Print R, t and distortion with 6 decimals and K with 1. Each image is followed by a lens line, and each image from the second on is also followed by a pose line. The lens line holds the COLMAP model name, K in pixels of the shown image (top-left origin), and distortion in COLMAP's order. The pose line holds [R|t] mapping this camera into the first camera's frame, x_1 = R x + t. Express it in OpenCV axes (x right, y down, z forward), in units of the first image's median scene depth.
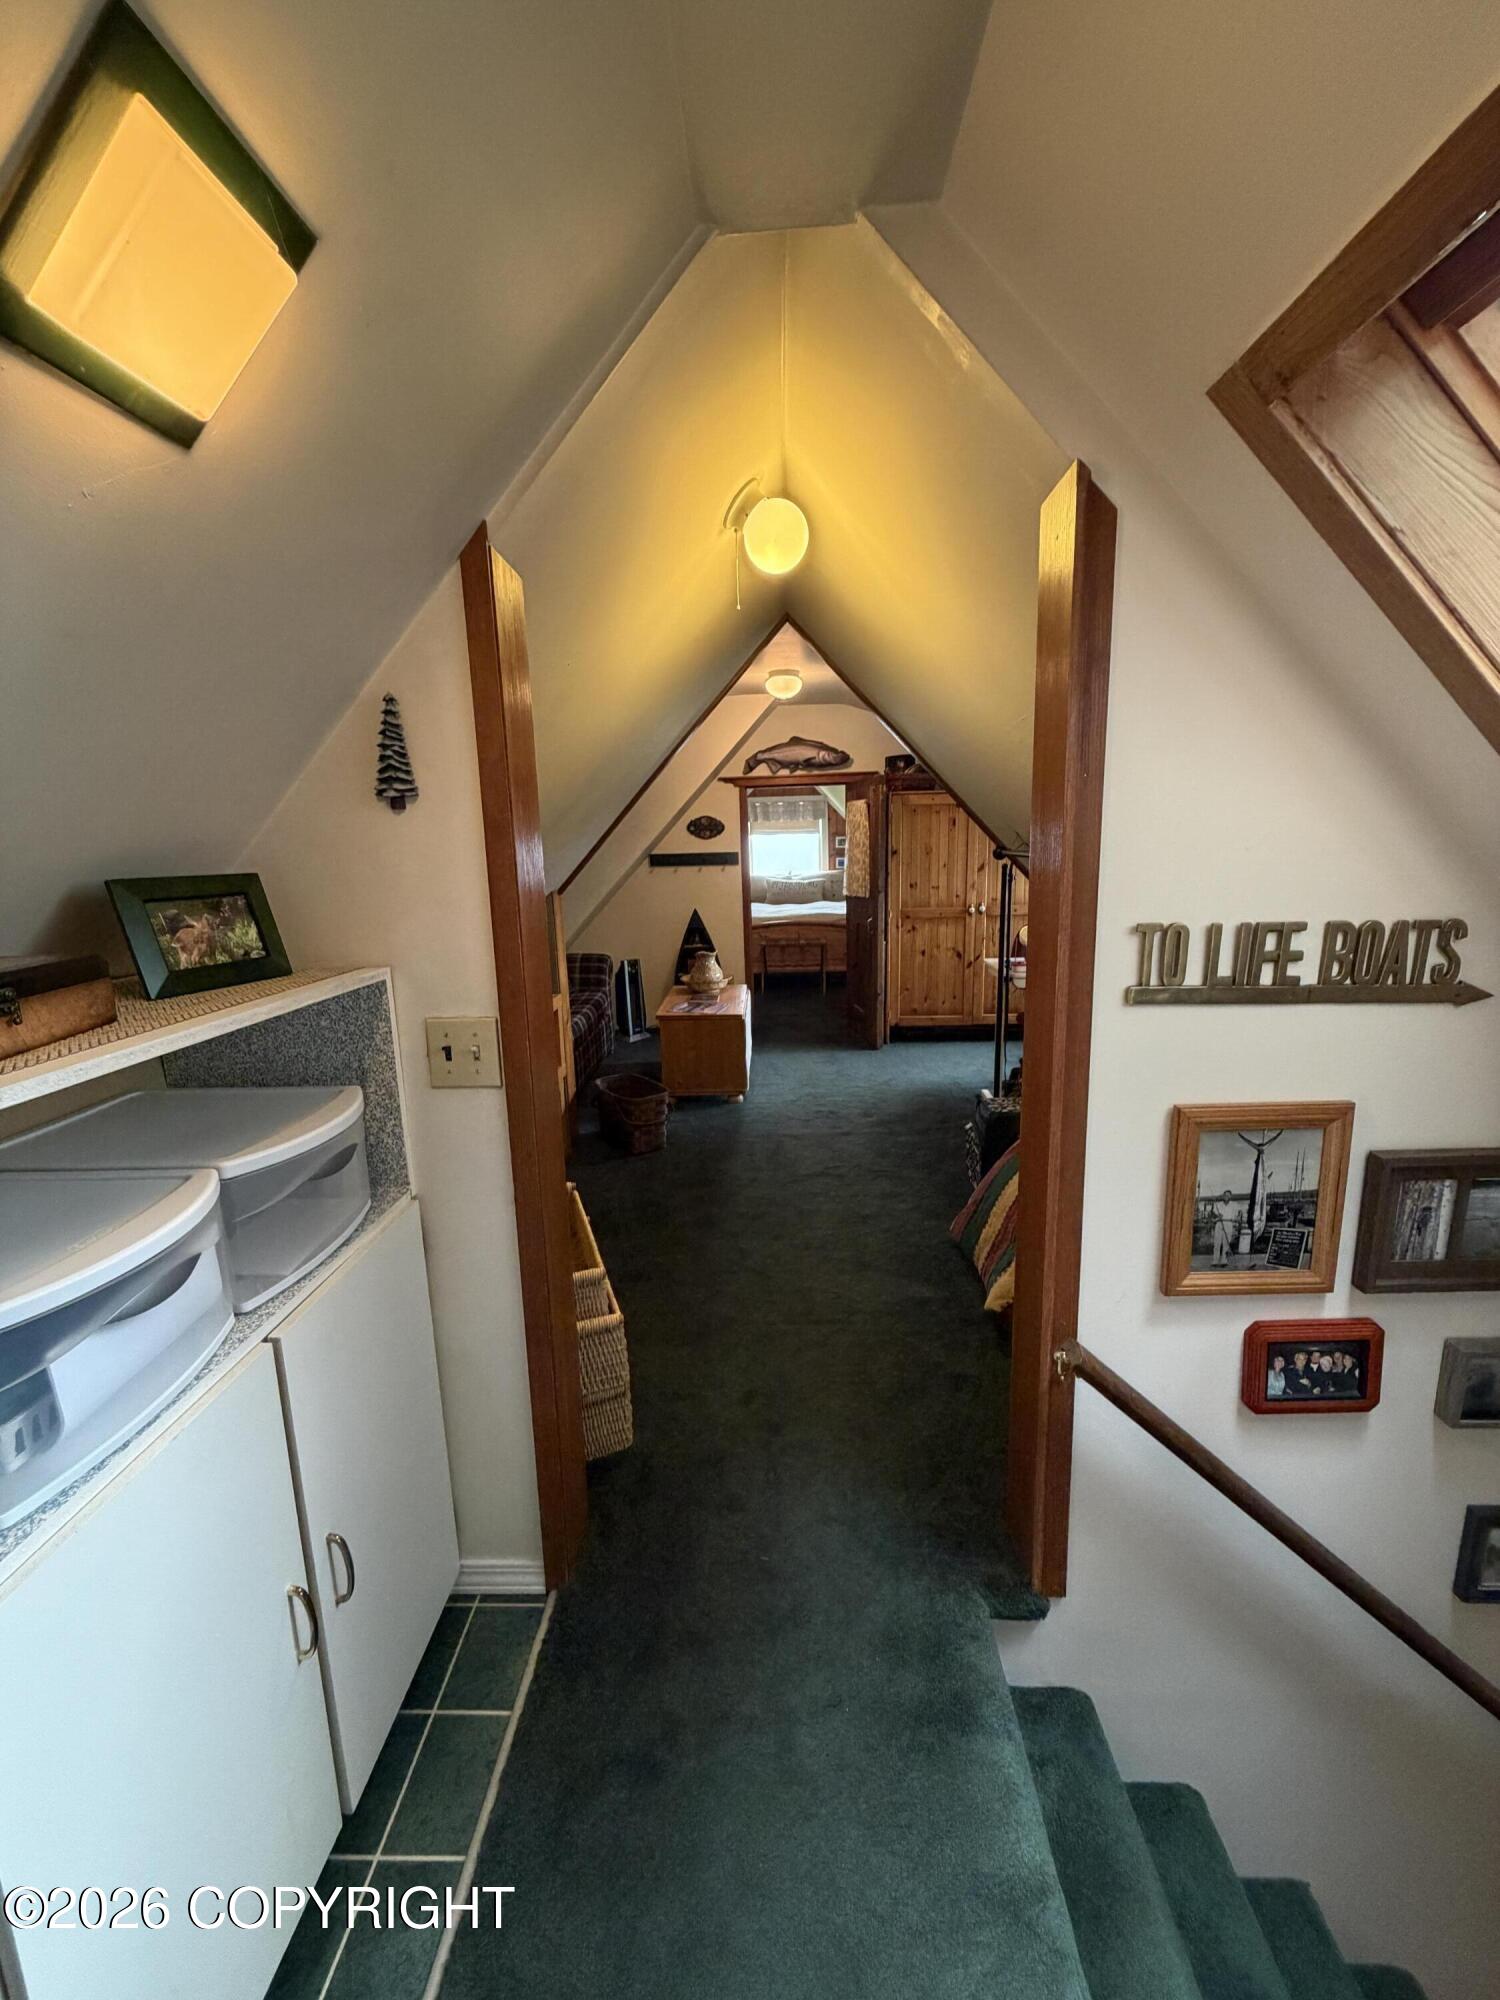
lens RADIAL K [[794.7, 0, 748.7], [0, 794.7, 998.7], [0, 0, 1]] dist [-0.000186, 0.000340]
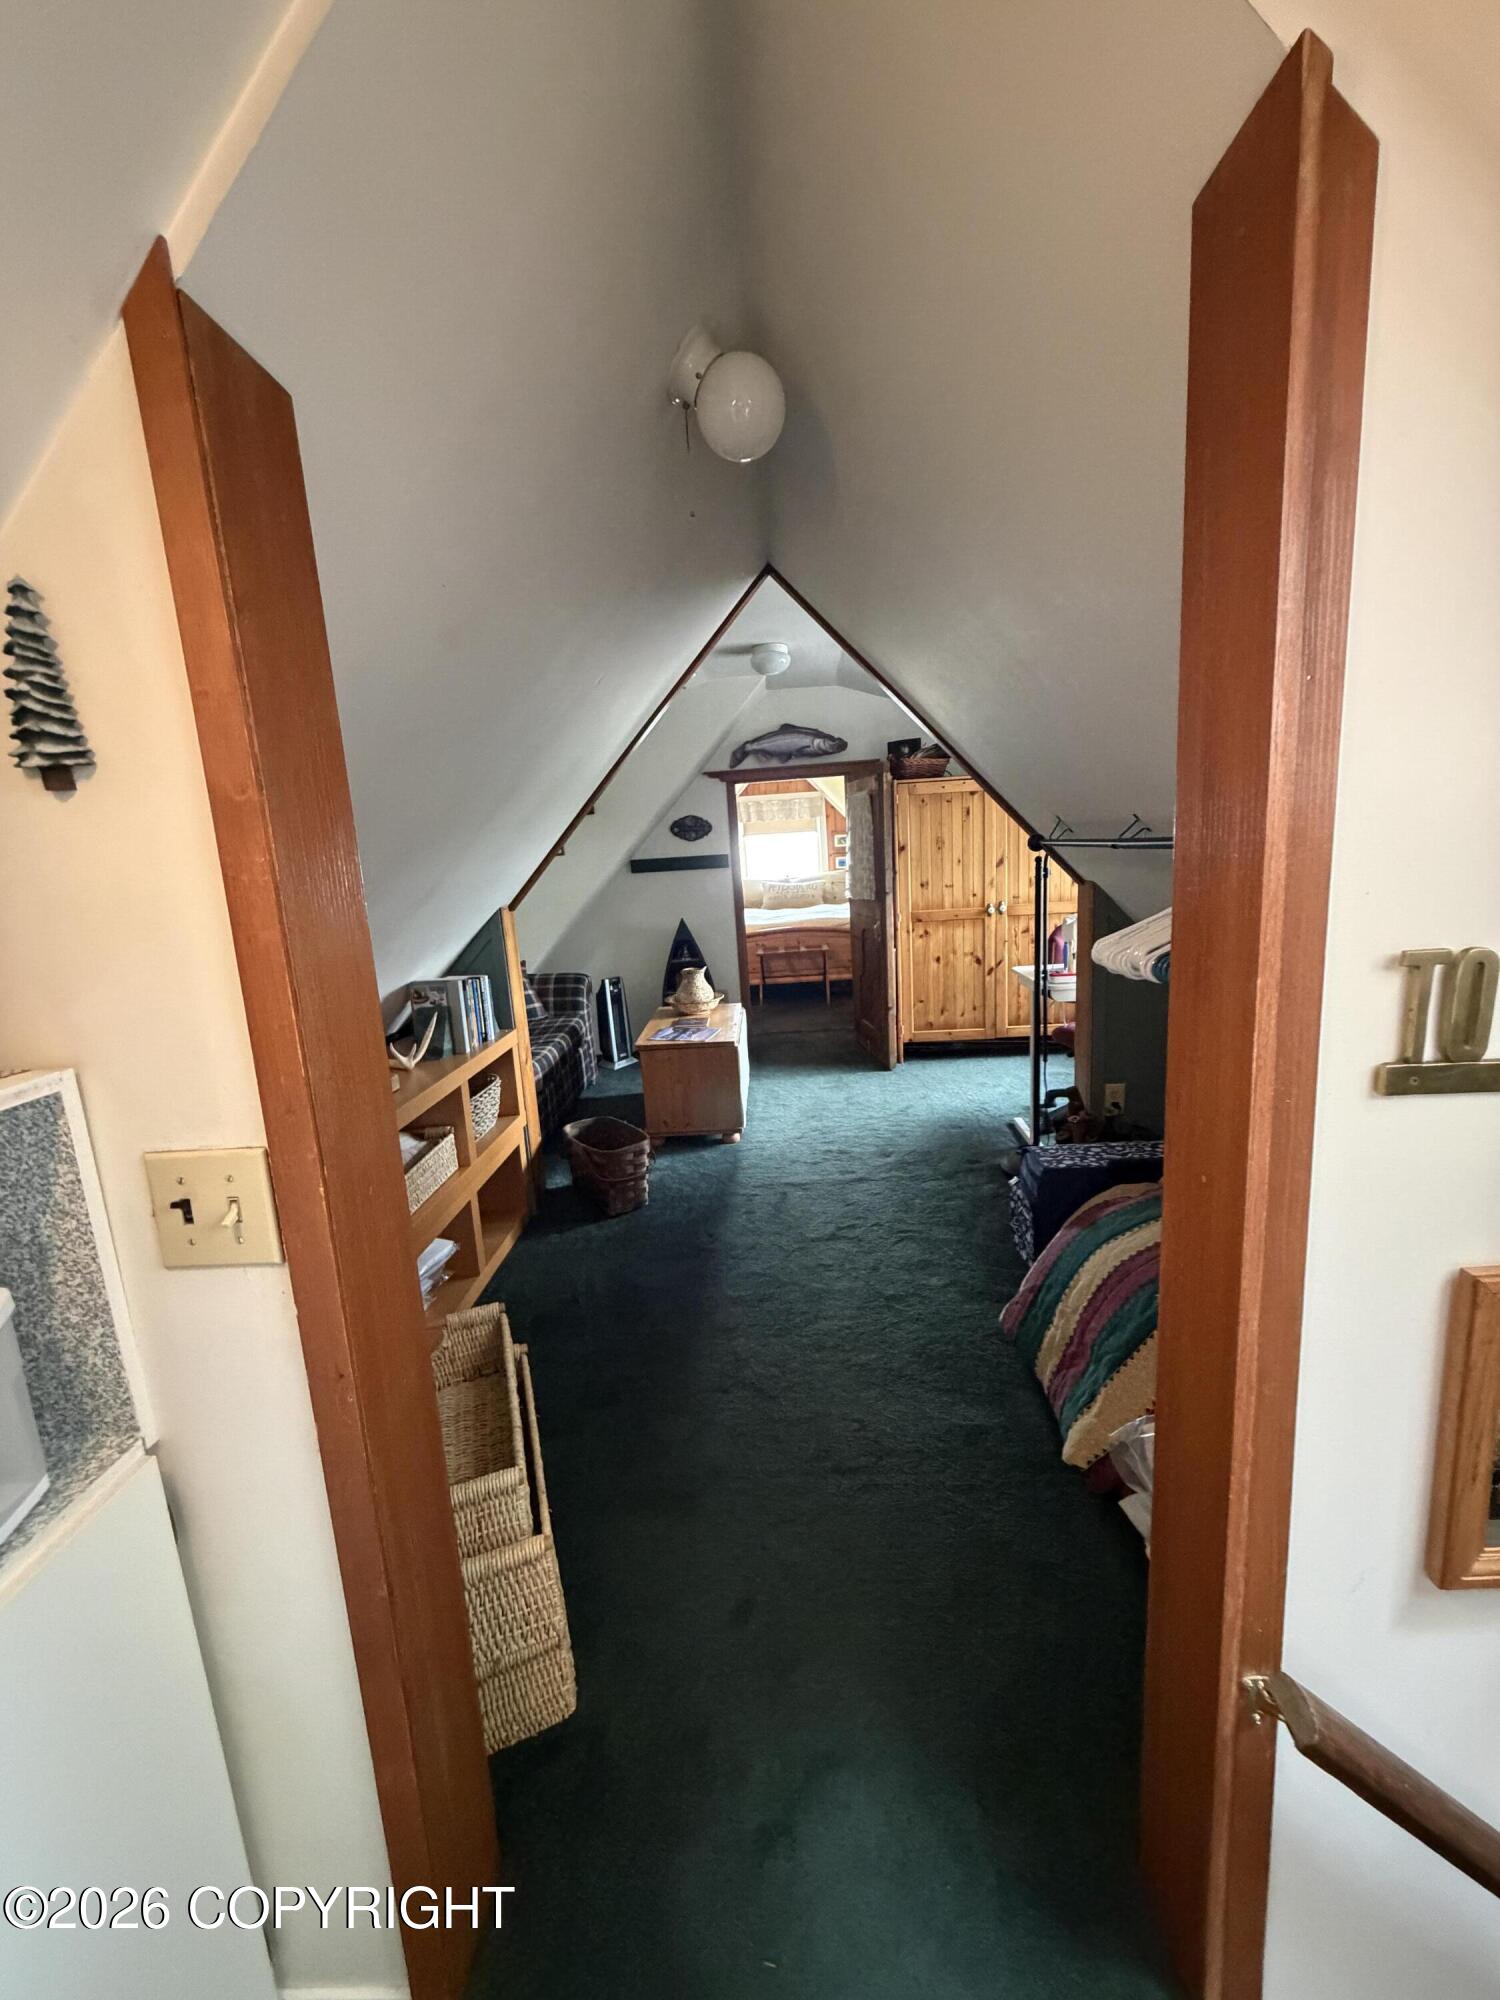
lens RADIAL K [[794.7, 0, 753.1], [0, 794.7, 999.4], [0, 0, 1]] dist [-0.000186, 0.000340]
pose [[0.999390, -0.034905, 0.000676, 0.014806], [0.034907, 0.999387, -0.002660, -0.026152], [-0.000583, 0.002682, 0.999996, 0.158578]]
